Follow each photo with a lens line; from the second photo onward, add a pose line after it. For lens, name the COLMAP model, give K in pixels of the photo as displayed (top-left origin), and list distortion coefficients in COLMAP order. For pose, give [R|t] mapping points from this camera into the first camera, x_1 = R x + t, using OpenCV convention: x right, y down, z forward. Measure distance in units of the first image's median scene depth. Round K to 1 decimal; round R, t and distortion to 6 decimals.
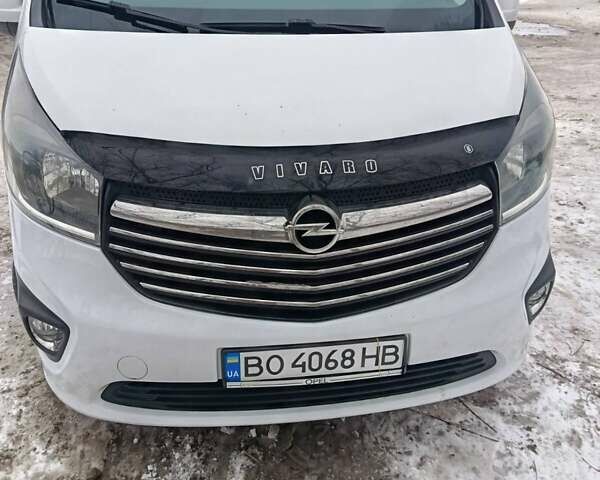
lens RADIAL K [[517.4, 0, 300.0], [0, 517.4, 240.0], [0, 0, 1]] dist [0.051012, -0.113407]
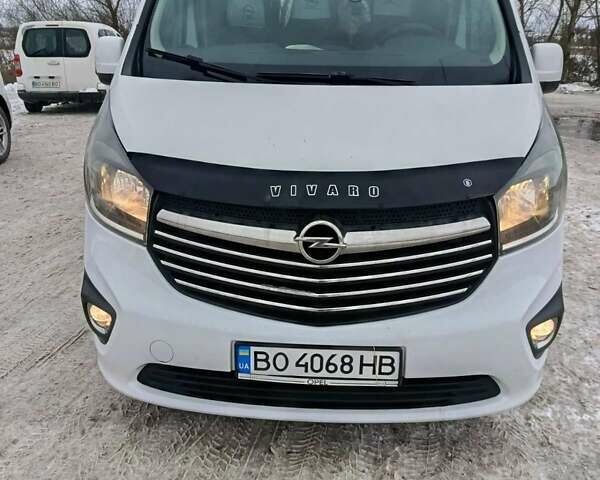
lens RADIAL K [[517.4, 0, 300.0], [0, 517.4, 240.0], [0, 0, 1]] dist [0.051012, -0.113407]
pose [[0.984364, 0.066059, -0.163292, 0.158456], [-0.082766, 0.991766, -0.097720, 0.083095], [0.155493, 0.109707, 0.981726, -0.131429]]
